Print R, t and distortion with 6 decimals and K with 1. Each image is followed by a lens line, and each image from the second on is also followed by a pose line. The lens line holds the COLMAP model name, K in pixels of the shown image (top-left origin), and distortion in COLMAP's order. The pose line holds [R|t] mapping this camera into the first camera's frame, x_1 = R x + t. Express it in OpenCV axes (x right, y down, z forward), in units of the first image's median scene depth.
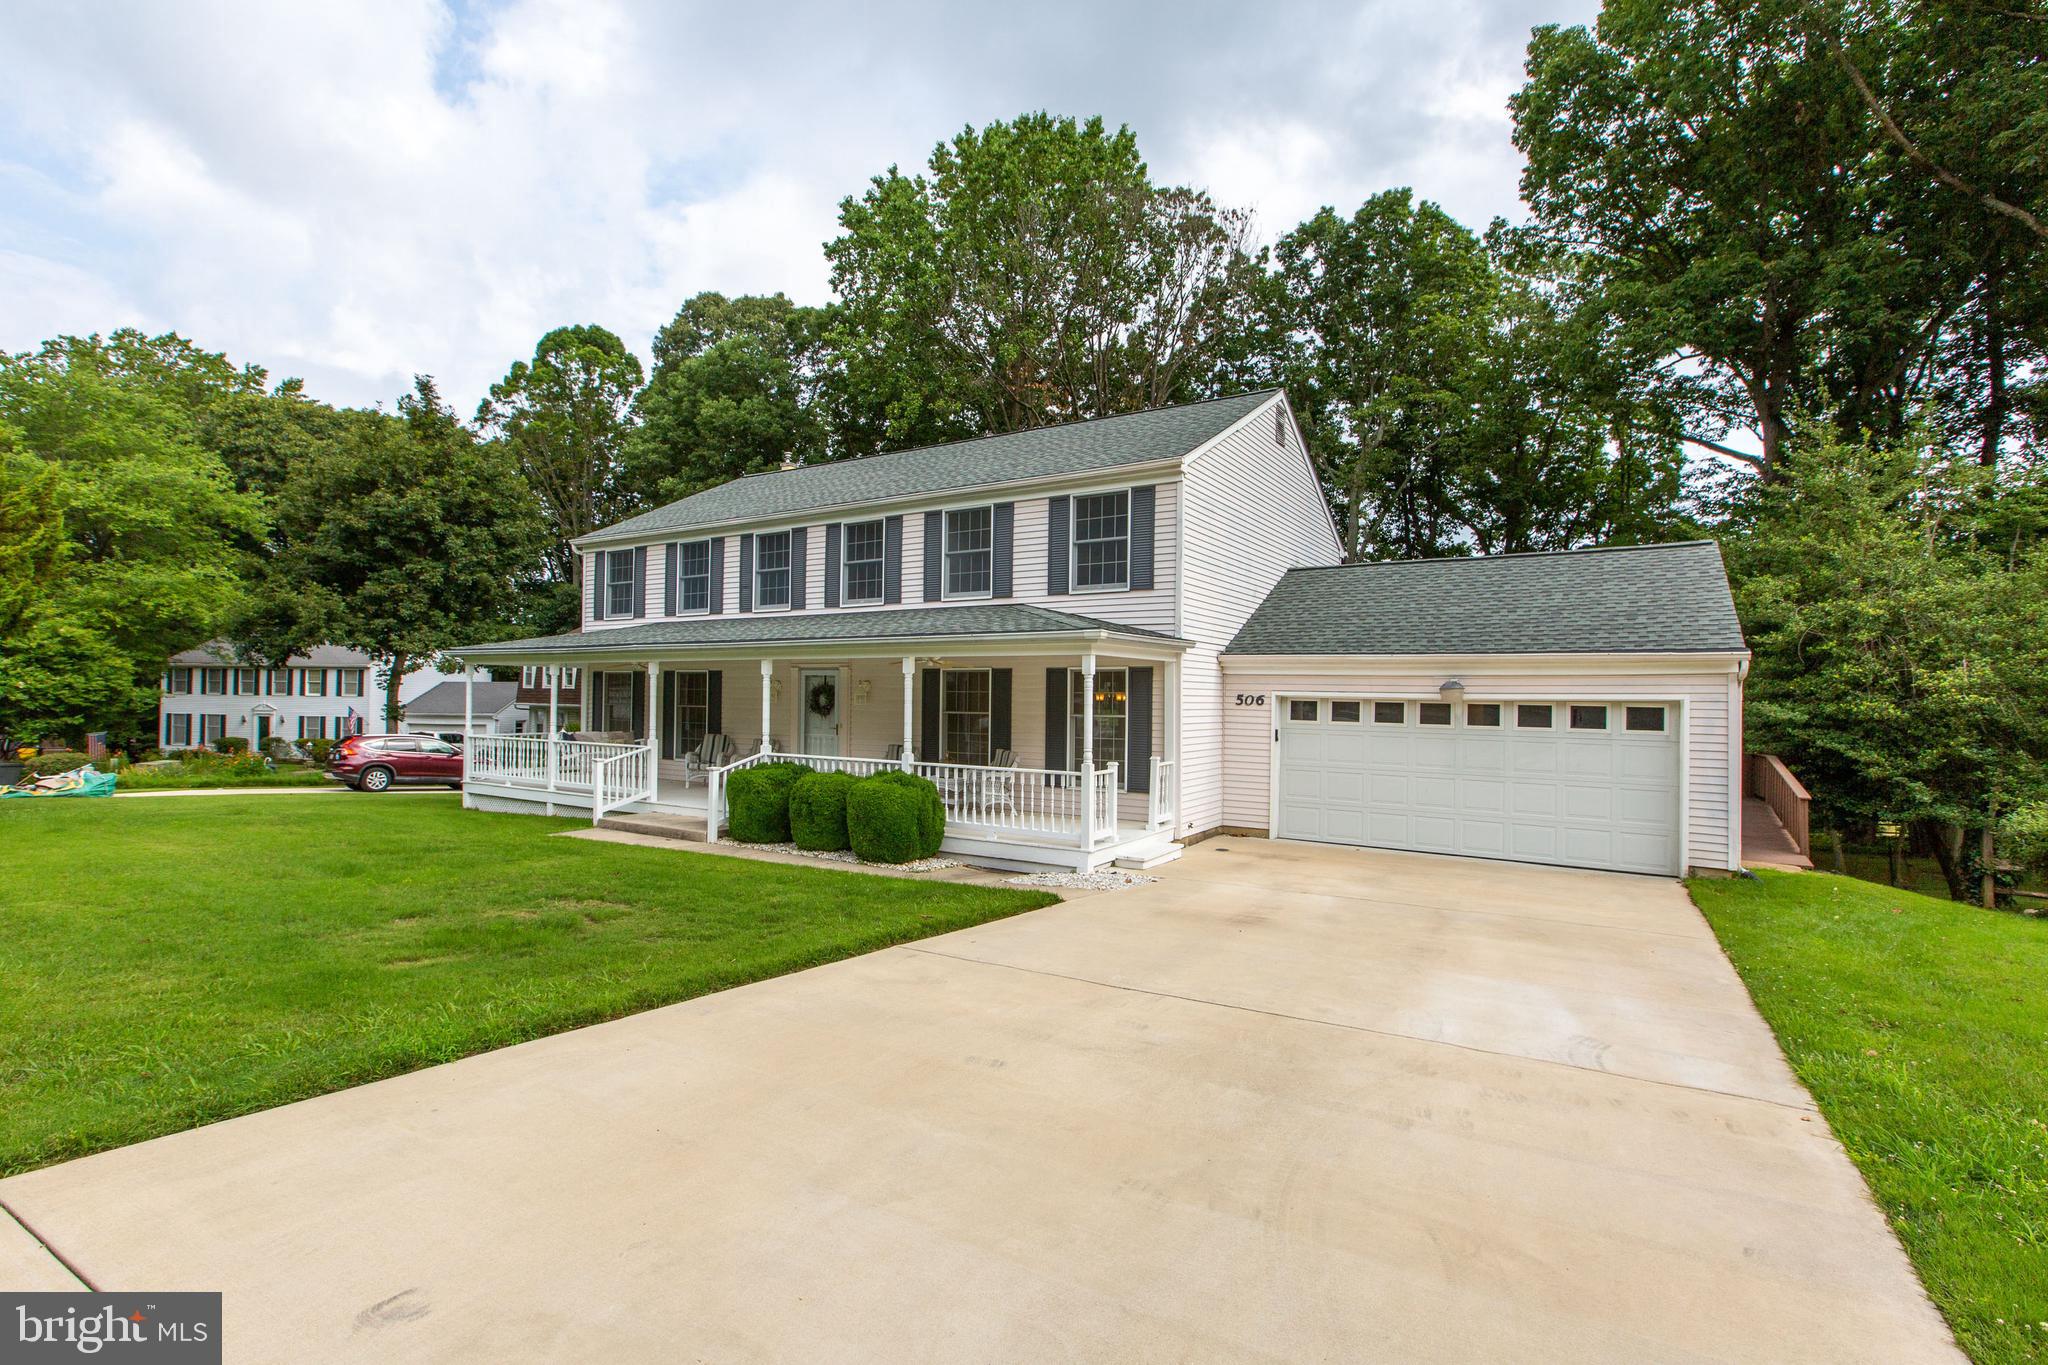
lens RADIAL K [[980.8, 0, 1034.7], [0, 980.8, 673.1], [0, 0, 1]] dist [-0.006270, -0.000594]
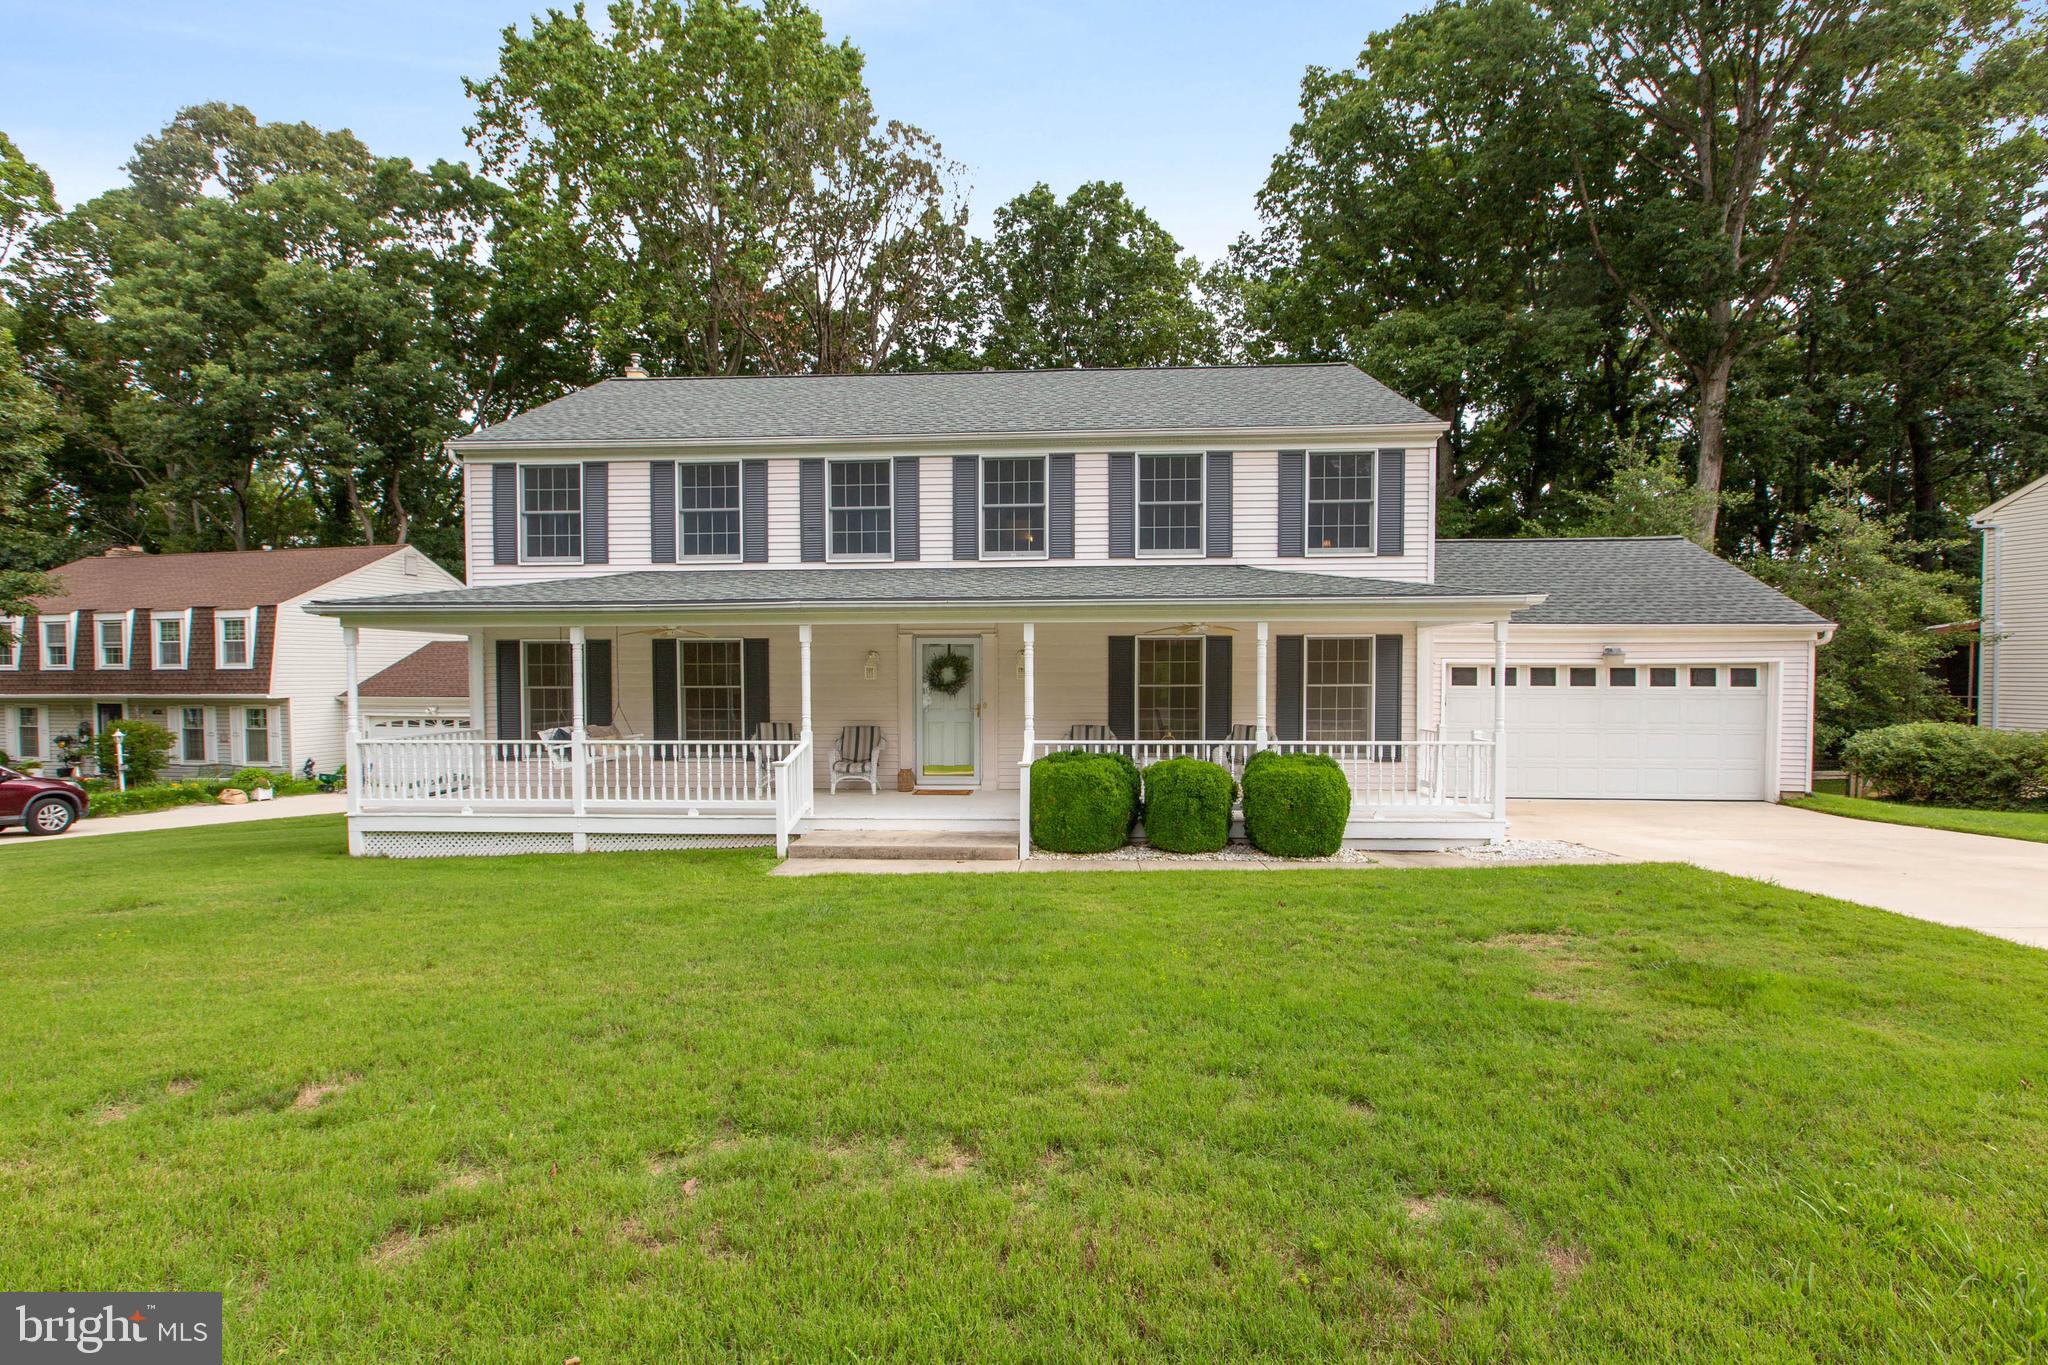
lens RADIAL K [[980.8, 0, 1026.4], [0, 980.8, 697.8], [0, 0, 1]] dist [-0.006270, -0.000594]
pose [[0.866084, -0.028026, 0.499112, -0.550199], [0.001786, 0.998594, 0.052975, 0.003566], [-0.499895, -0.044989, 0.864917, 0.257342]]
